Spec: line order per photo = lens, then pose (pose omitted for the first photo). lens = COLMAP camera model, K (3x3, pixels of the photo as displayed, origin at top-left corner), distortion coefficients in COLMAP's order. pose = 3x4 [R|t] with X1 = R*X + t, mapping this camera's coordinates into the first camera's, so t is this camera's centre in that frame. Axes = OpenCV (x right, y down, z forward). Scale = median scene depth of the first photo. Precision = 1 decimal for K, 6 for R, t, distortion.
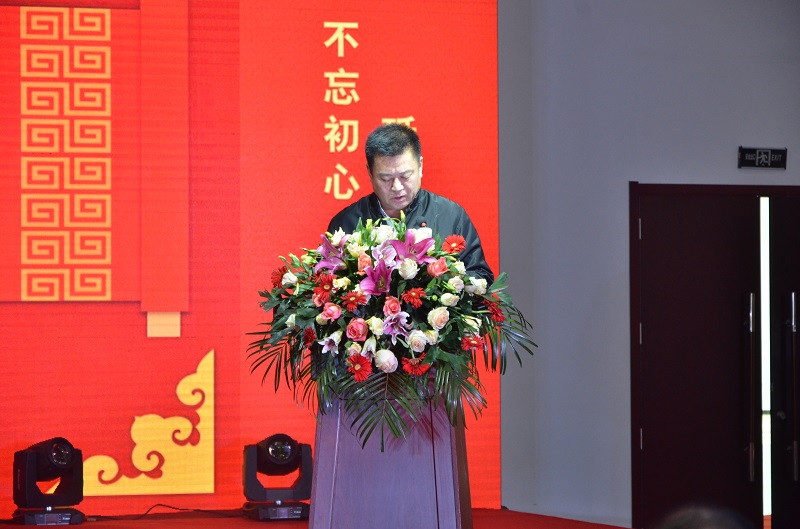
lens RADIAL K [[2908.5, 0, 400.0], [0, 2908.5, 264.5], [0, 0, 1]] dist [0.179784, 1.098045]
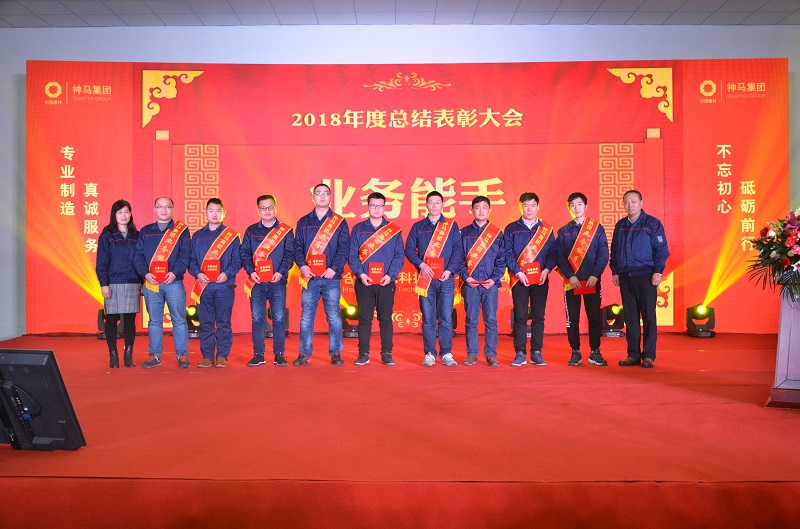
lens RADIAL K [[783.1, 0, 400.0], [0, 783.1, 264.5], [0, 0, 1]] dist [-0.032777, 0.017394]
pose [[0.942437, 0.000012, -0.334382, -0.061853], [0.006238, 0.999825, 0.017617, 0.009369], [0.334324, -0.018689, 0.942273, 0.255668]]
